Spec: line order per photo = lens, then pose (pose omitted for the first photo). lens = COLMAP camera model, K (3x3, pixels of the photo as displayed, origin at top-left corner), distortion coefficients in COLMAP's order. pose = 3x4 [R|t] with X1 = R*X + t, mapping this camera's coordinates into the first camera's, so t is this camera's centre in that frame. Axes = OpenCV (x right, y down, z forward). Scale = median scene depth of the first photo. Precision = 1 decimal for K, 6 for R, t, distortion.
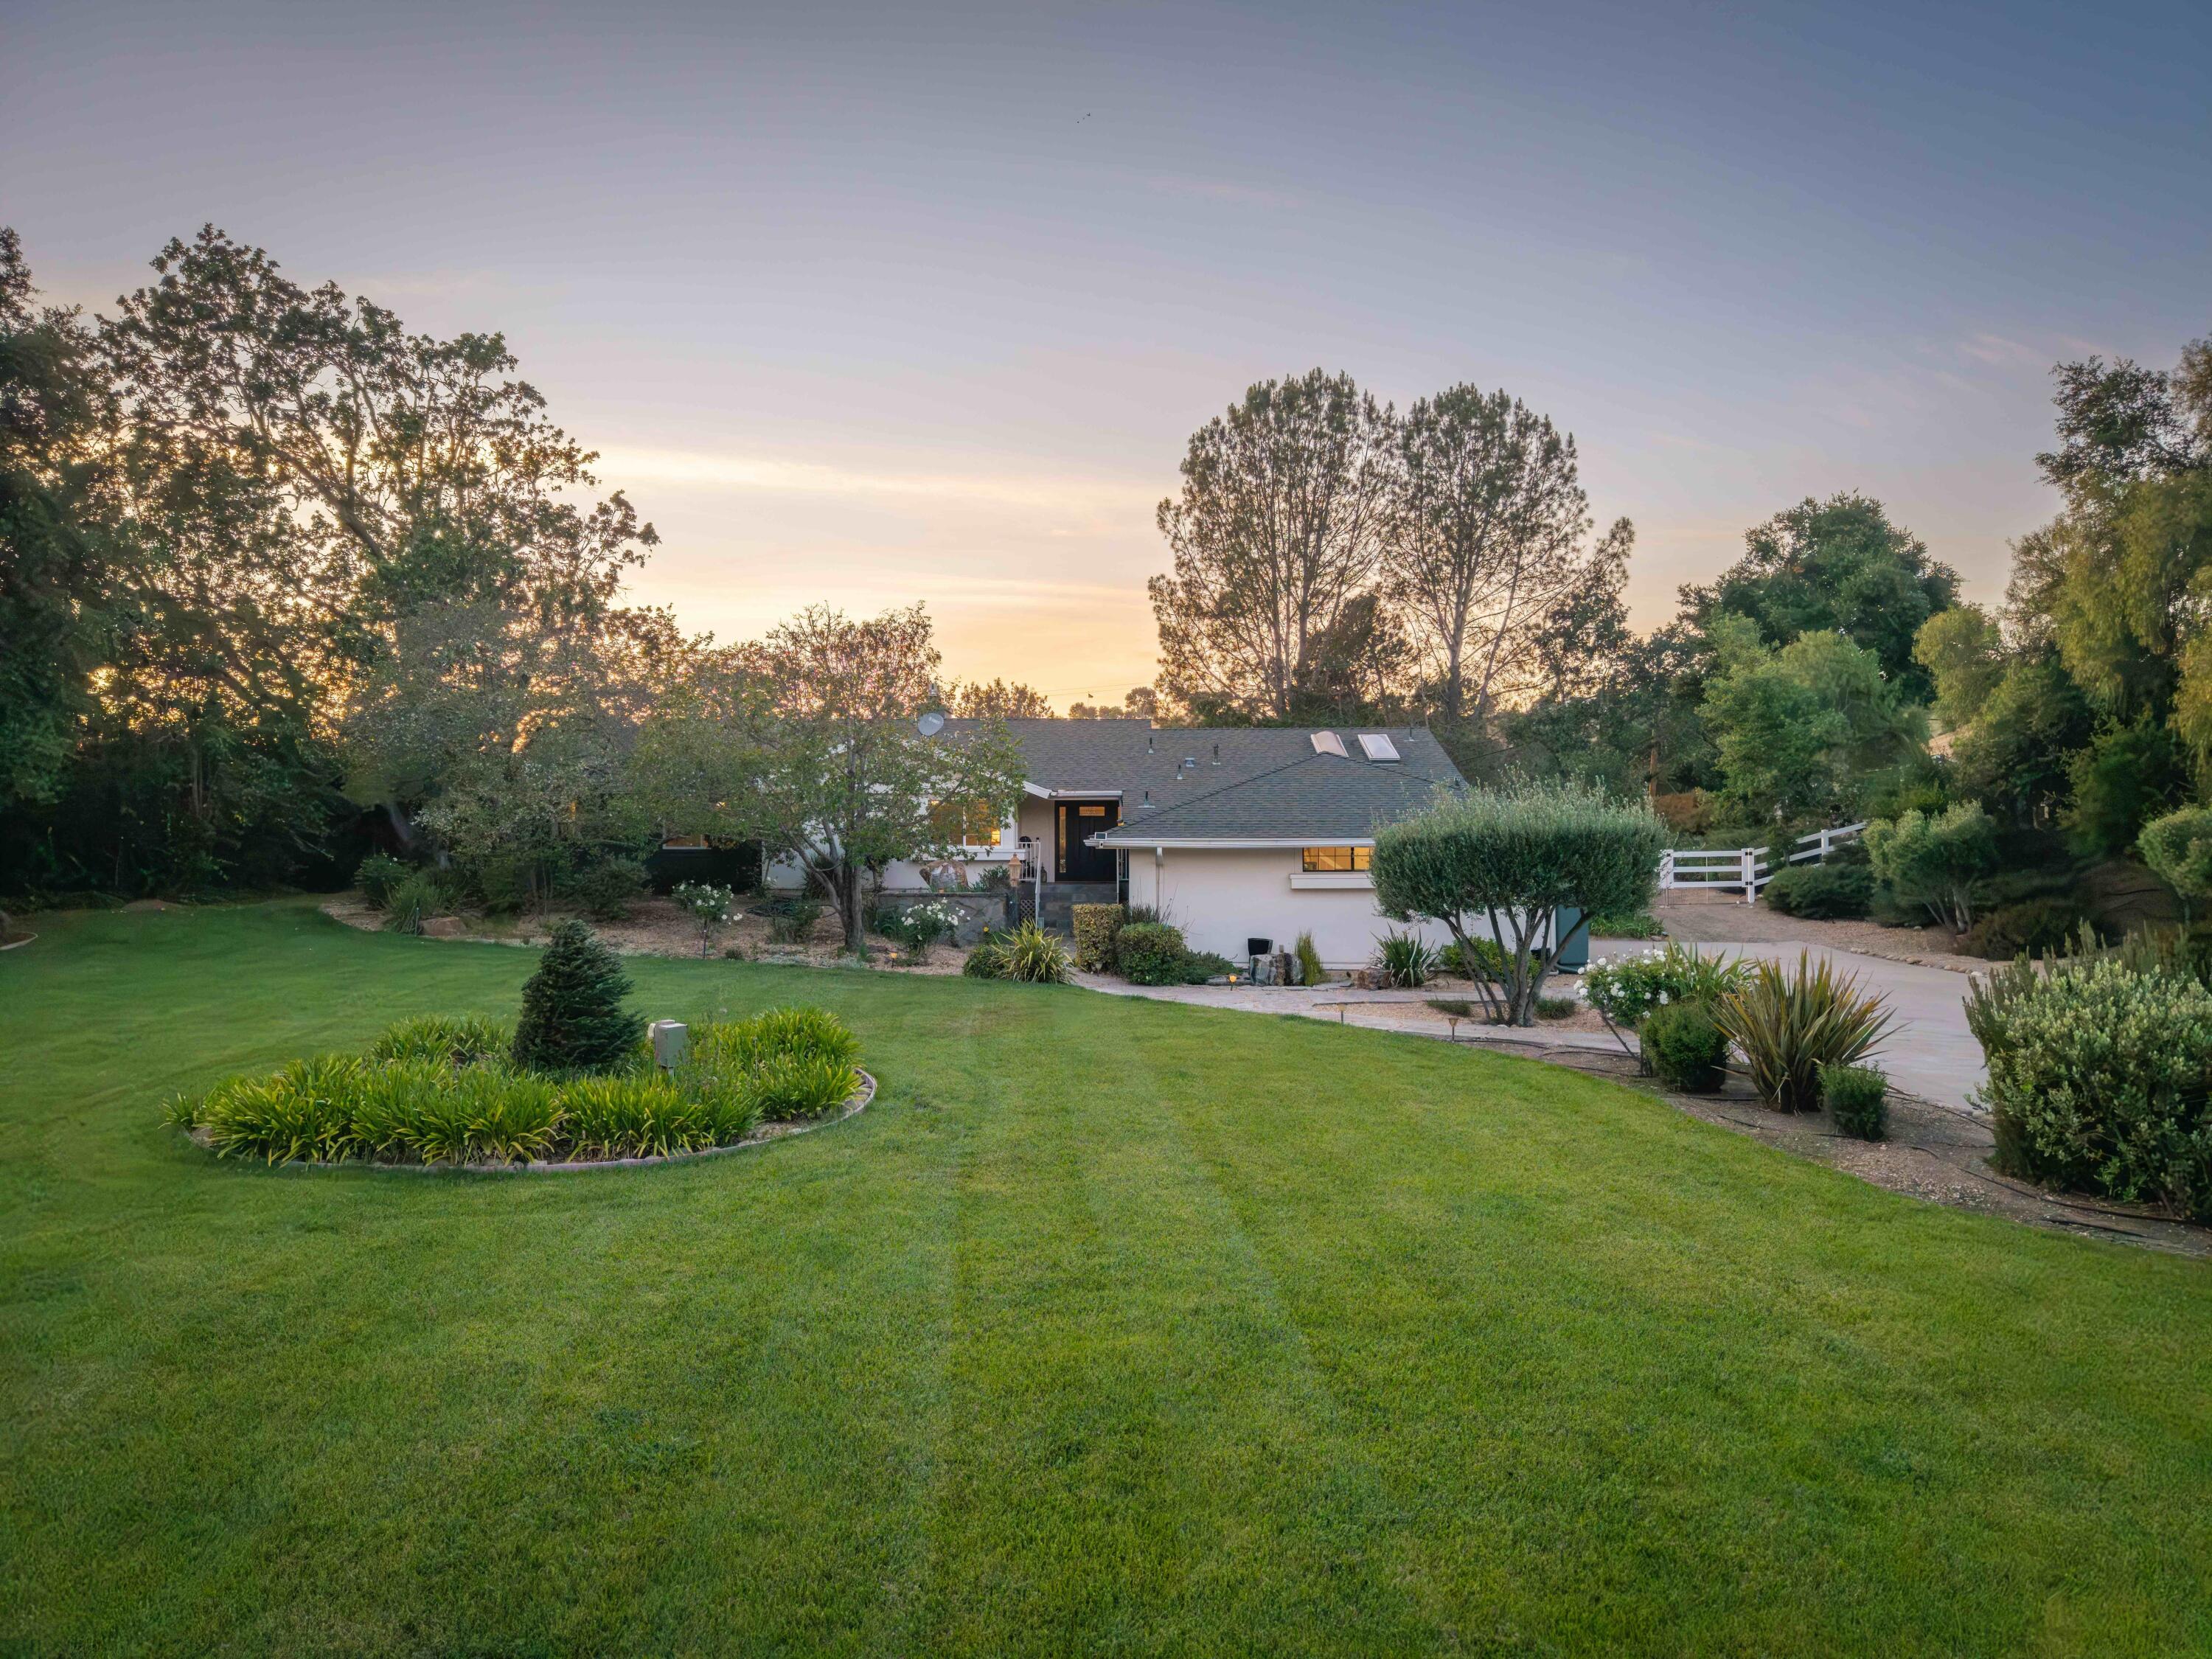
lens RADIAL K [[1487.4, 0, 1098.2], [0, 1487.4, 823.5], [0, 0, 1]] dist [0.037039, -0.028569]
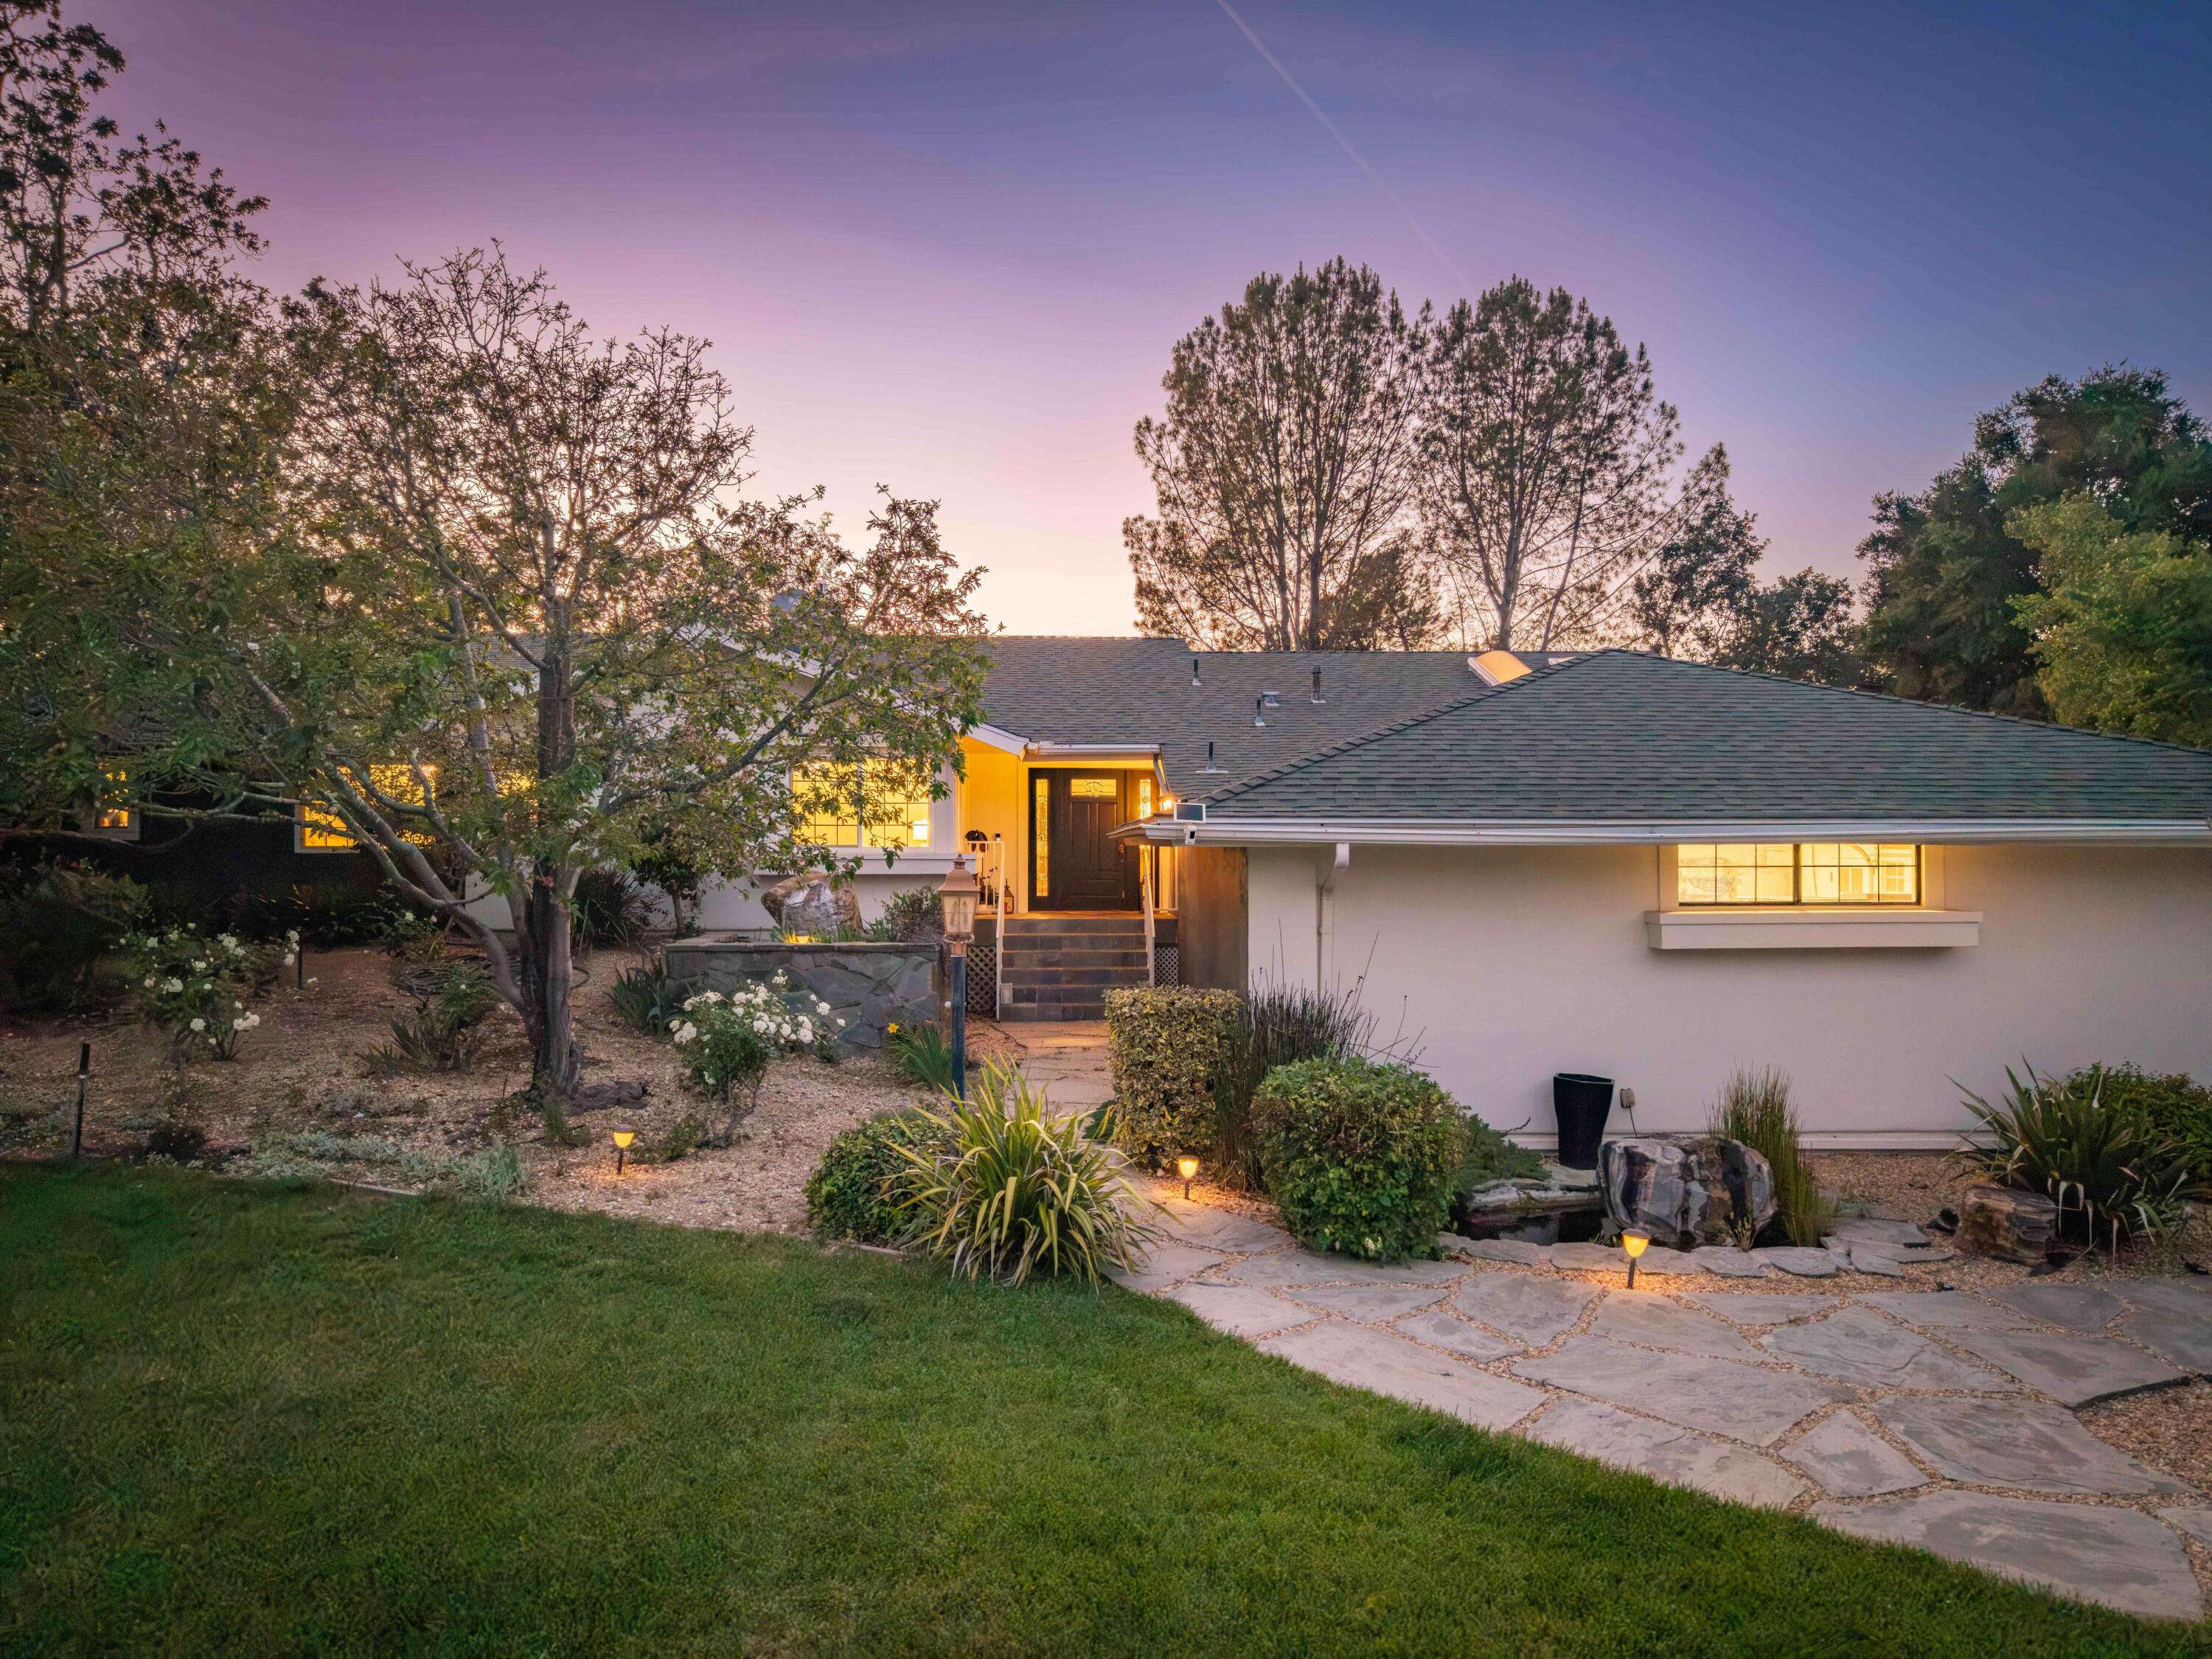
lens RADIAL K [[1487.4, 0, 1091.4], [0, 1487.4, 868.4], [0, 0, 1]] dist [0.037039, -0.028569]
pose [[0.999369, 0.001704, 0.035466, -0.011714], [-0.002499, 0.999747, 0.022373, 0.004584], [-0.035419, -0.022448, 0.999120, 0.204194]]
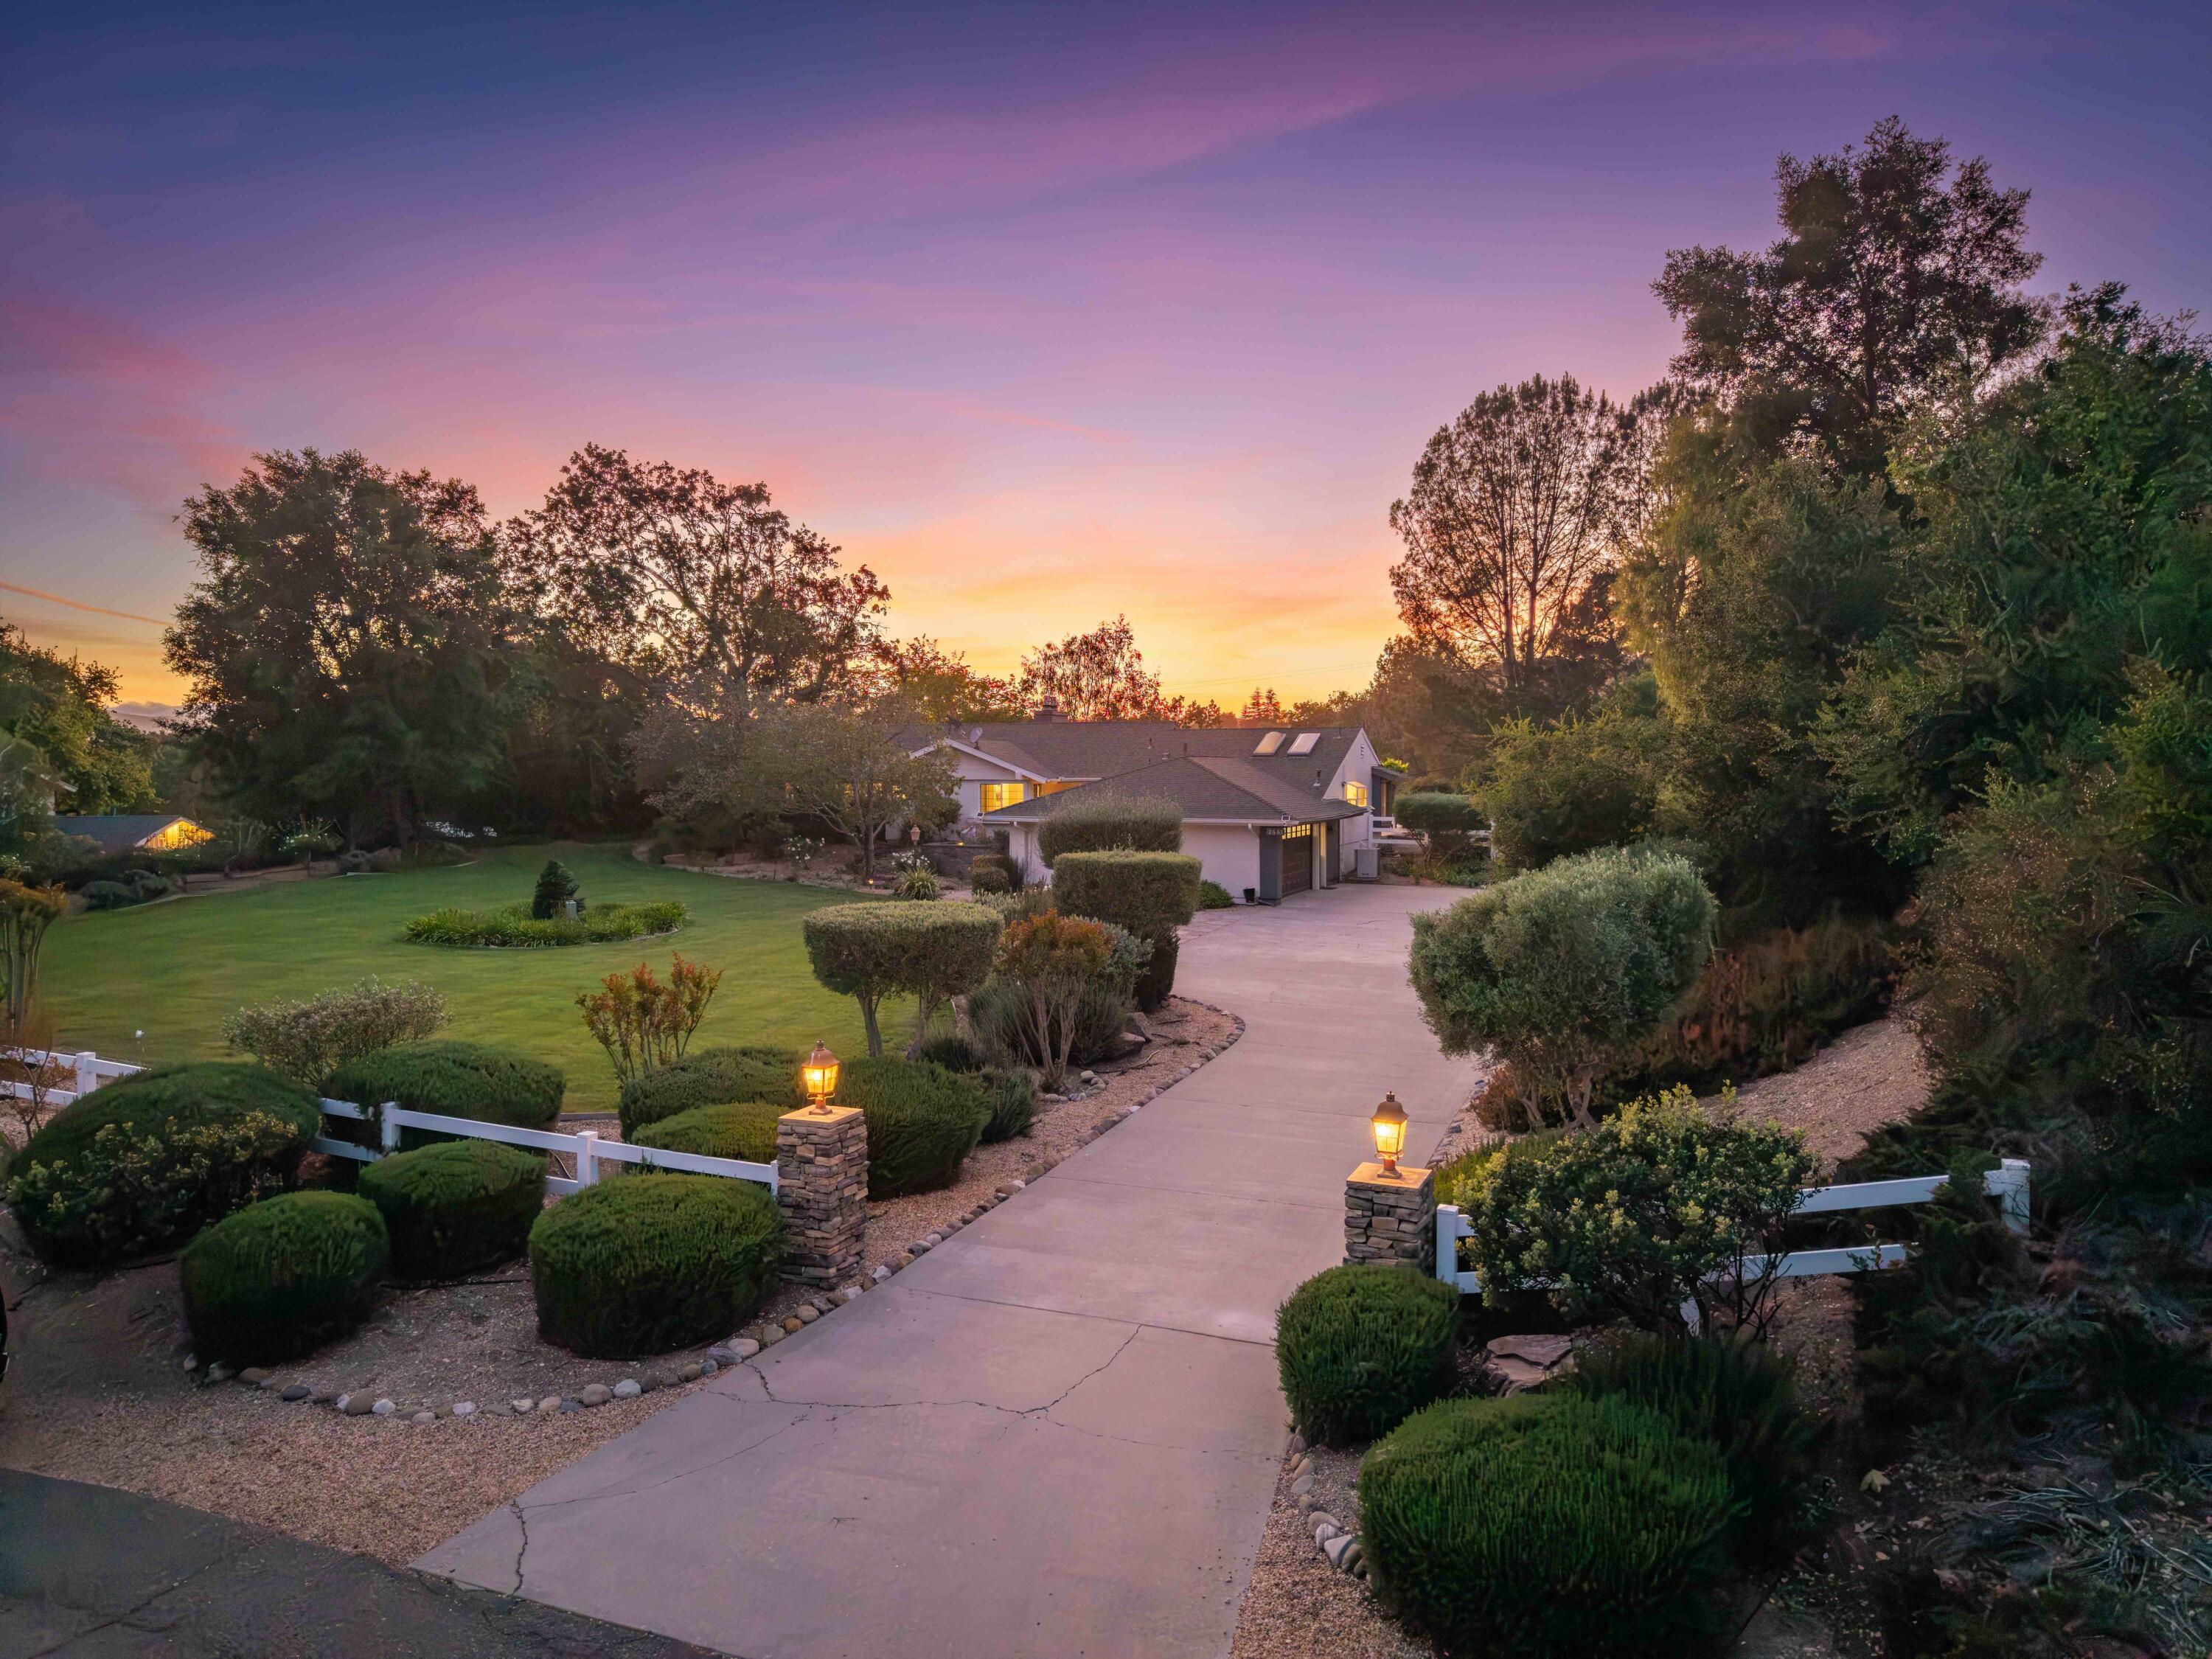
lens RADIAL K [[1487.4, 0, 1089.4], [0, 1487.4, 837.2], [0, 0, 1]] dist [0.037039, -0.028569]
pose [[0.937246, 0.008241, -0.348572, 0.227241], [0.007985, 0.998951, 0.045086, -0.011877], [0.348578, -0.045040, 0.936197, -0.172166]]
